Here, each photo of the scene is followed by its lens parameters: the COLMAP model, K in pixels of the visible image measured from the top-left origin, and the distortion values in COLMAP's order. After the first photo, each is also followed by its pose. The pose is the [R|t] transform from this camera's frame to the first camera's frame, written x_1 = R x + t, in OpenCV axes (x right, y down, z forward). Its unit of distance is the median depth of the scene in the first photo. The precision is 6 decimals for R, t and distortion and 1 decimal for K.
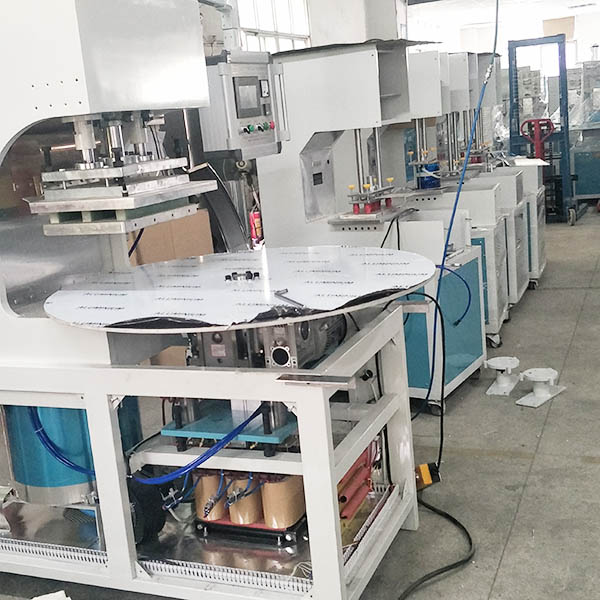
lens RADIAL K [[860.1, 0, 279.9], [0, 860.1, 293.6], [0, 0, 1]] dist [0.241859, -0.847301]
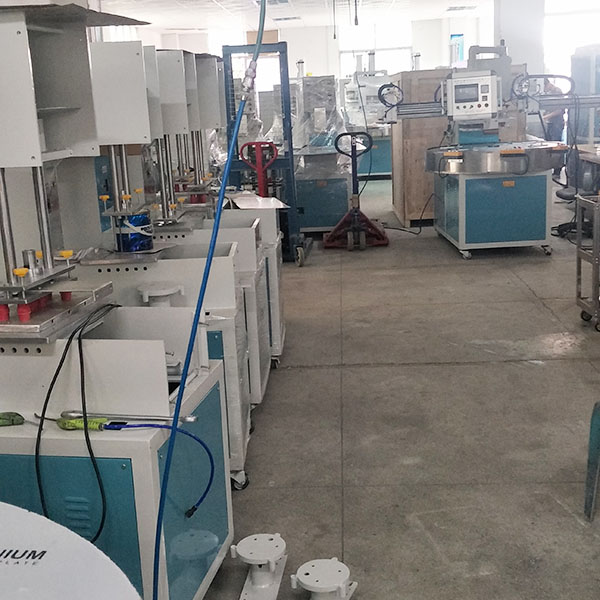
lens RADIAL K [[860.1, 0, 279.9], [0, 860.1, 293.6], [0, 0, 1]] dist [0.241859, -0.847301]
pose [[0.944761, -0.025344, 0.326779, 0.054268], [0.028052, 0.999600, -0.003576, -0.075769], [-0.326557, 0.012545, 0.945094, 0.312072]]
